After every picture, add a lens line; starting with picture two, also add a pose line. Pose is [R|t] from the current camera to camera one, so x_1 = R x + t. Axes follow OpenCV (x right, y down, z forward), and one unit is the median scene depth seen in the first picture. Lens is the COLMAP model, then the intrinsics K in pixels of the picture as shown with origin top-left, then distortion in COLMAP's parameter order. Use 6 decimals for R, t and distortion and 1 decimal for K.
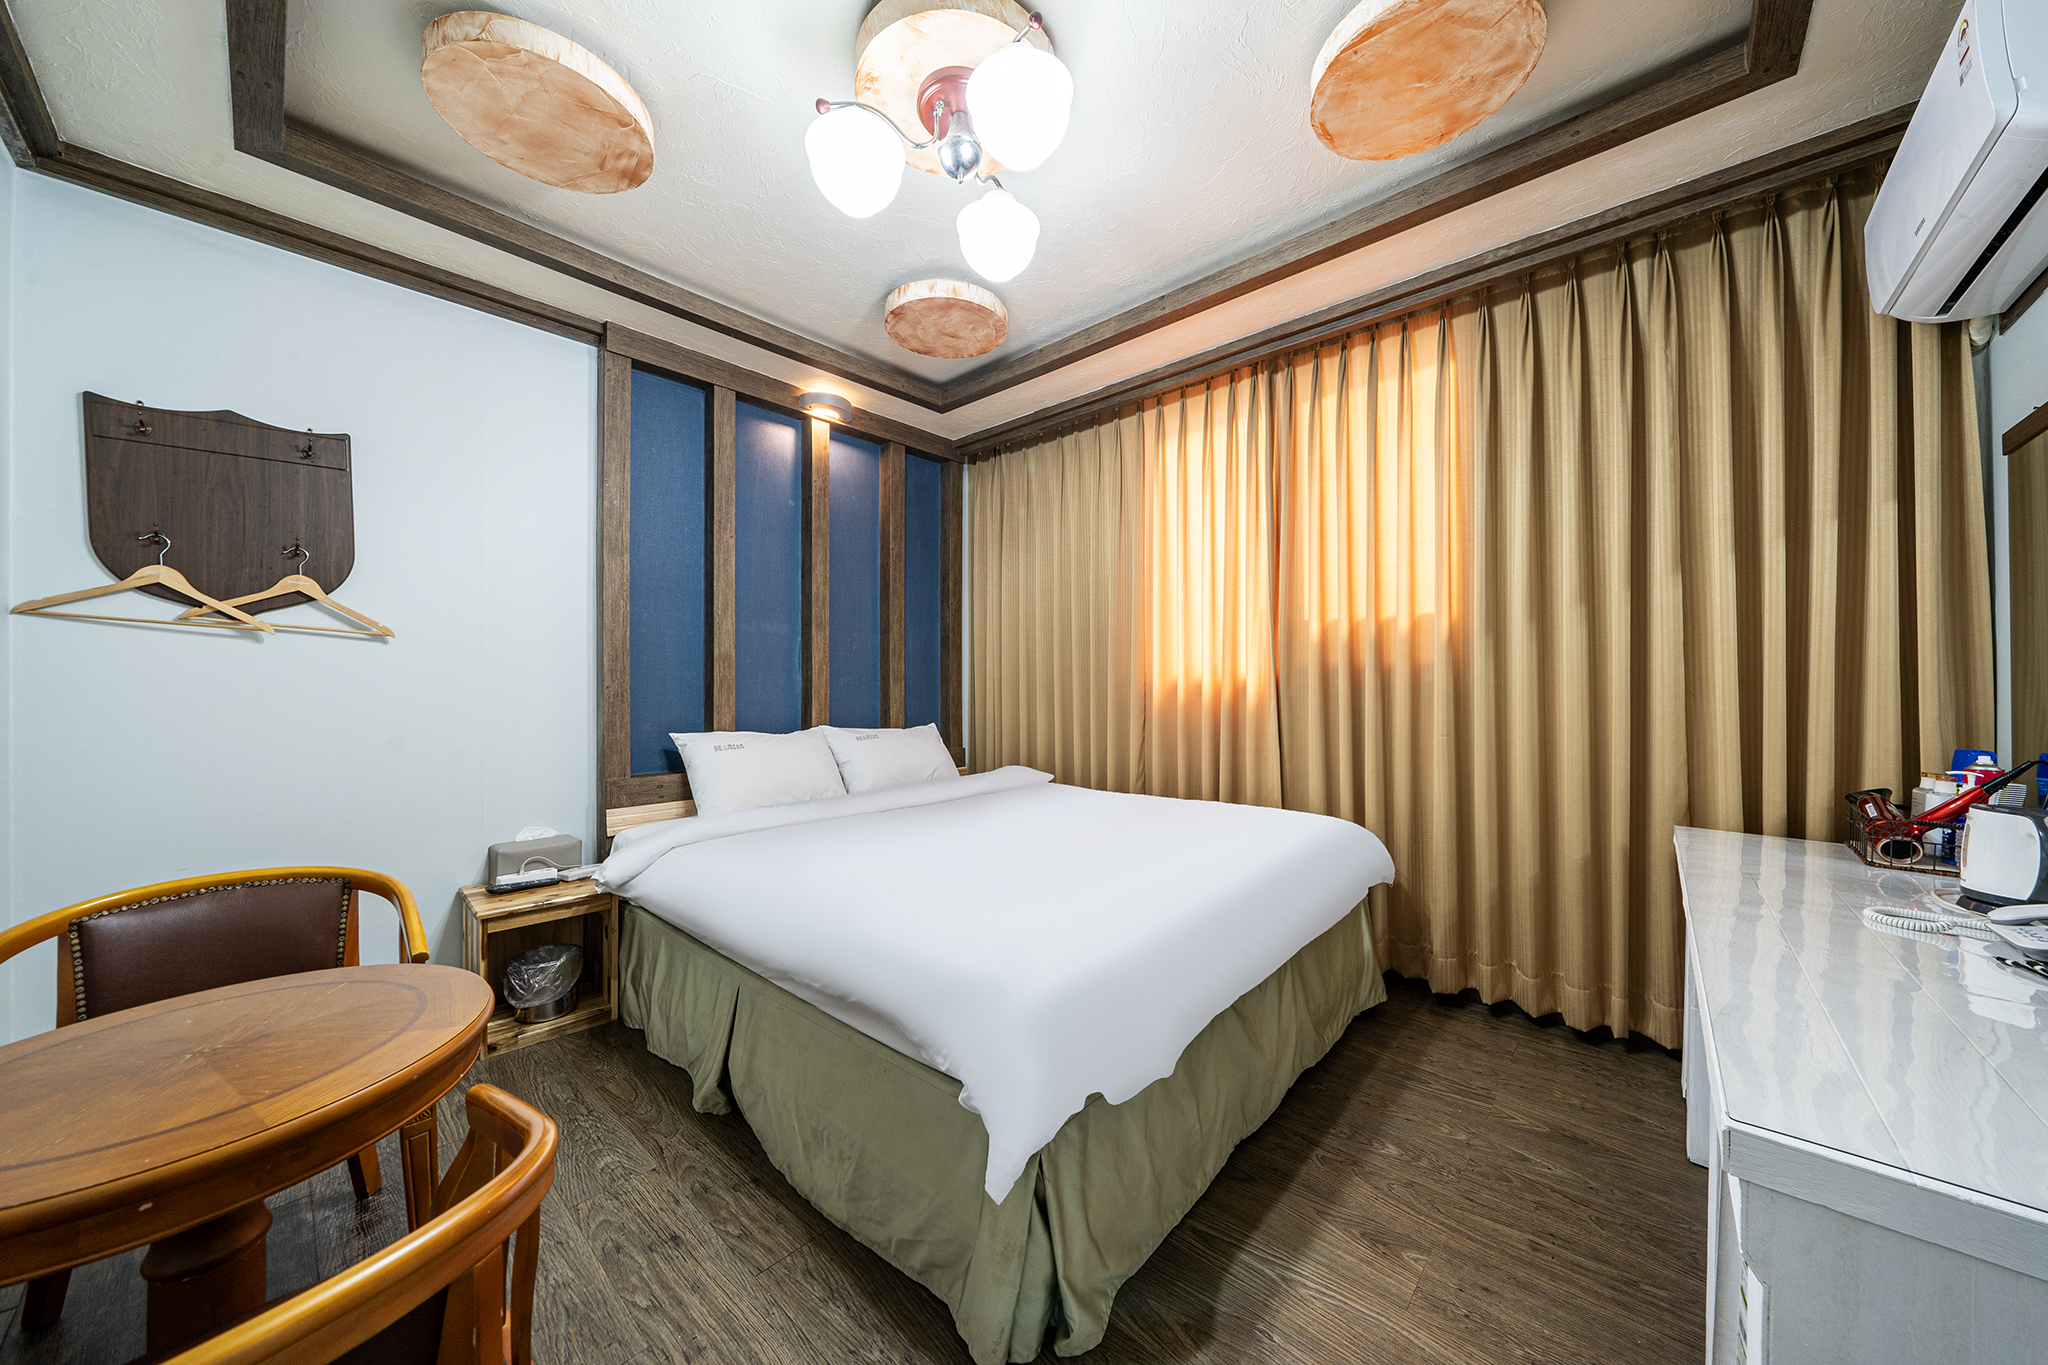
lens RADIAL K [[696.8, 0, 1039.0], [0, 696.8, 680.8], [0, 0, 1]] dist [-0.001032, -0.000163]
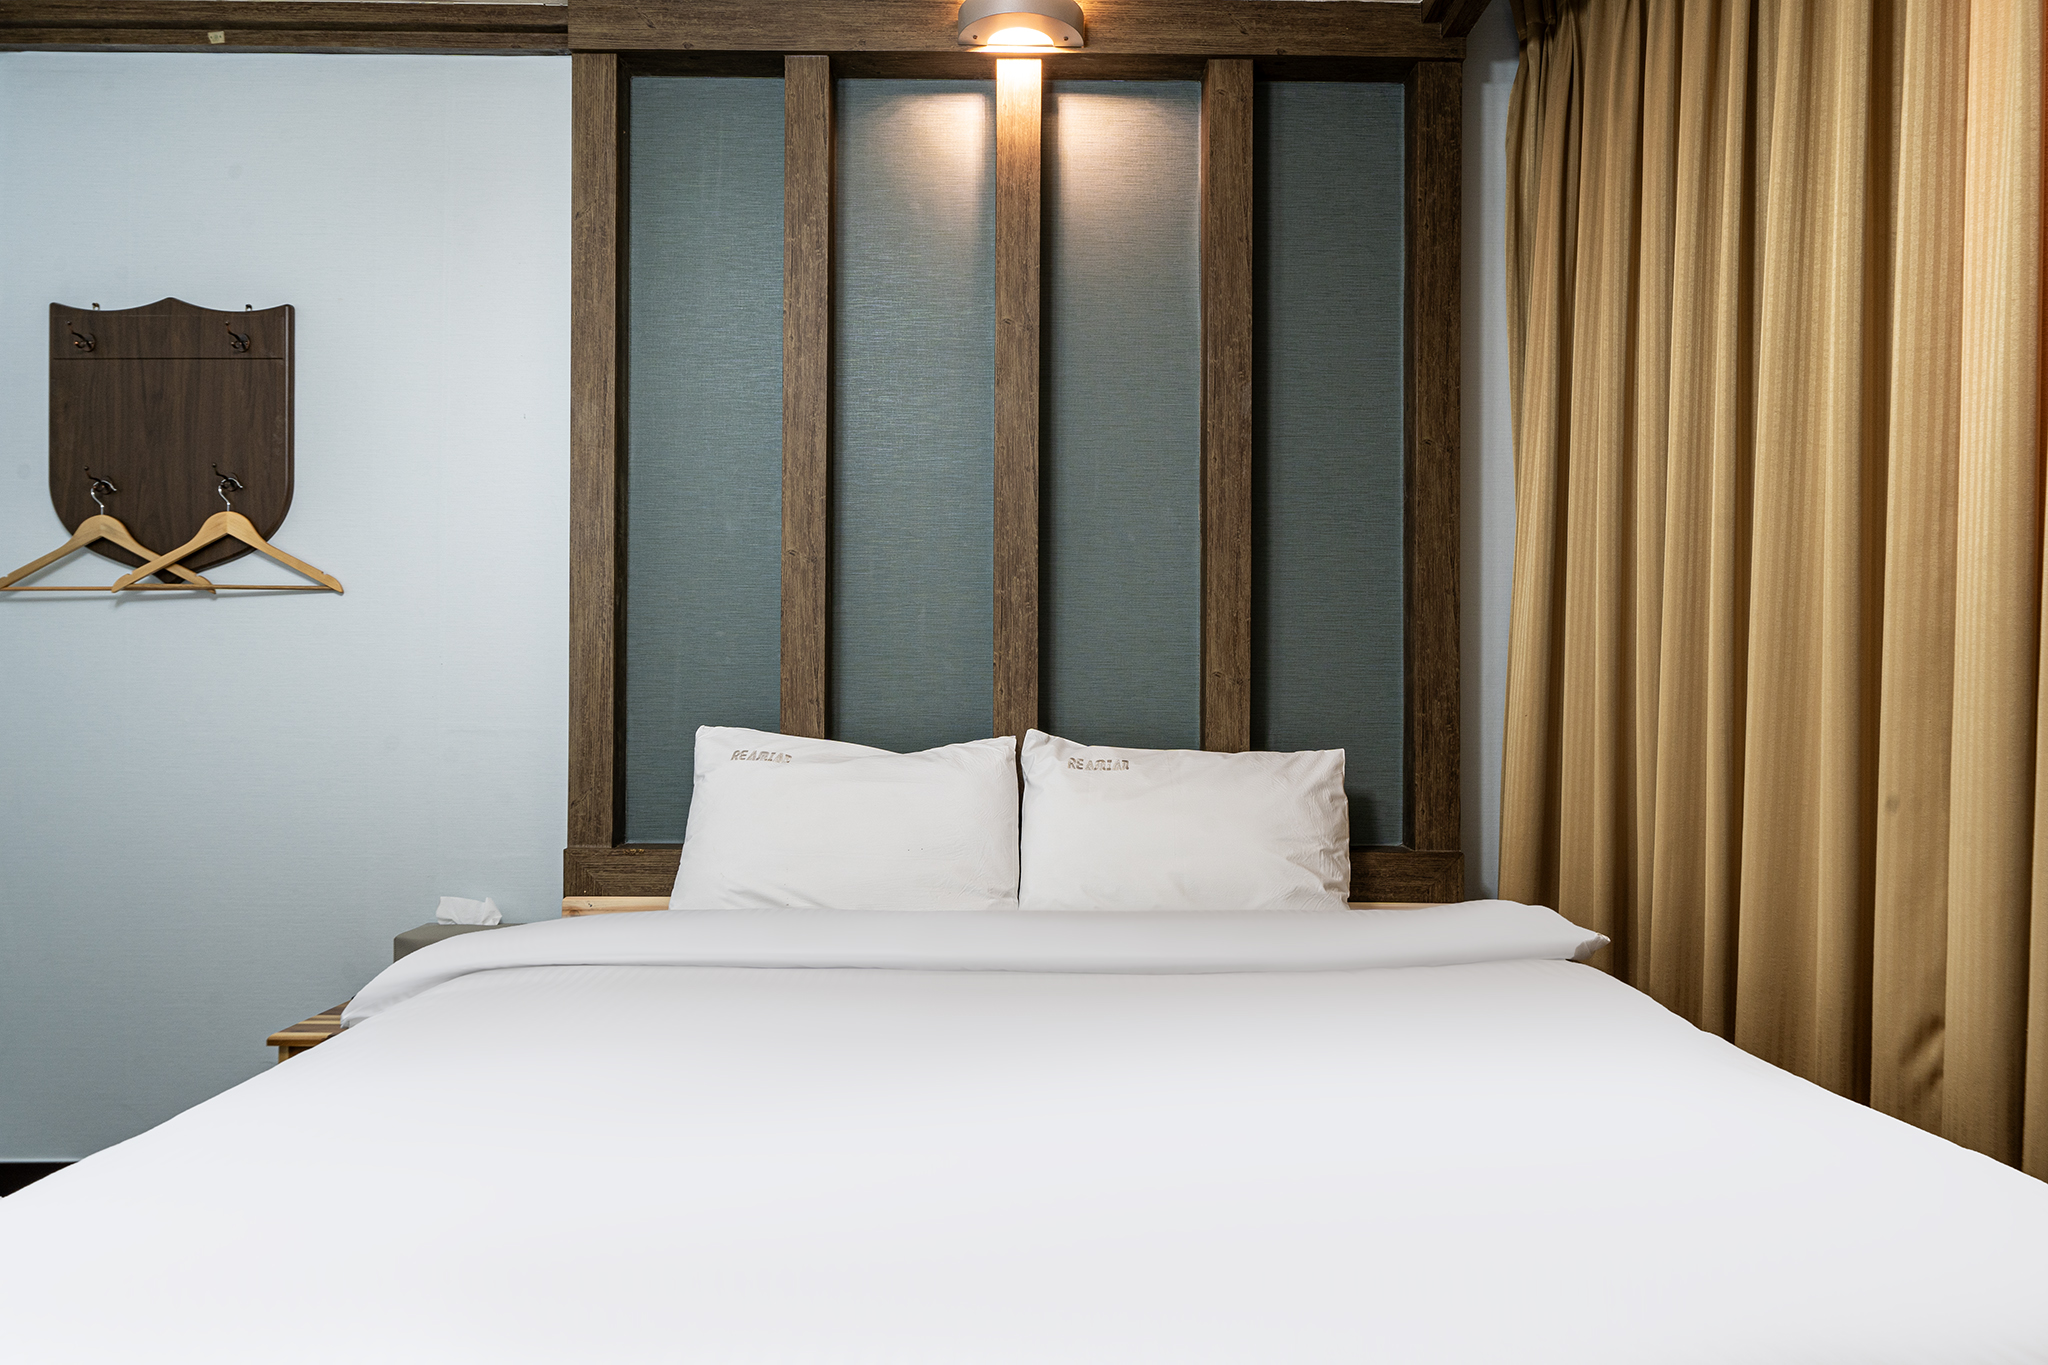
lens RADIAL K [[1328.2, 0, 1038.6], [0, 1328.2, 678.0], [0, 0, 1]] dist [0.008140, -0.001534]
pose [[0.681656, -0.003160, -0.731666, 0.456386], [0.005825, 0.999982, 0.001108, 0.017266], [0.731649, -0.005018, 0.681663, 0.668401]]
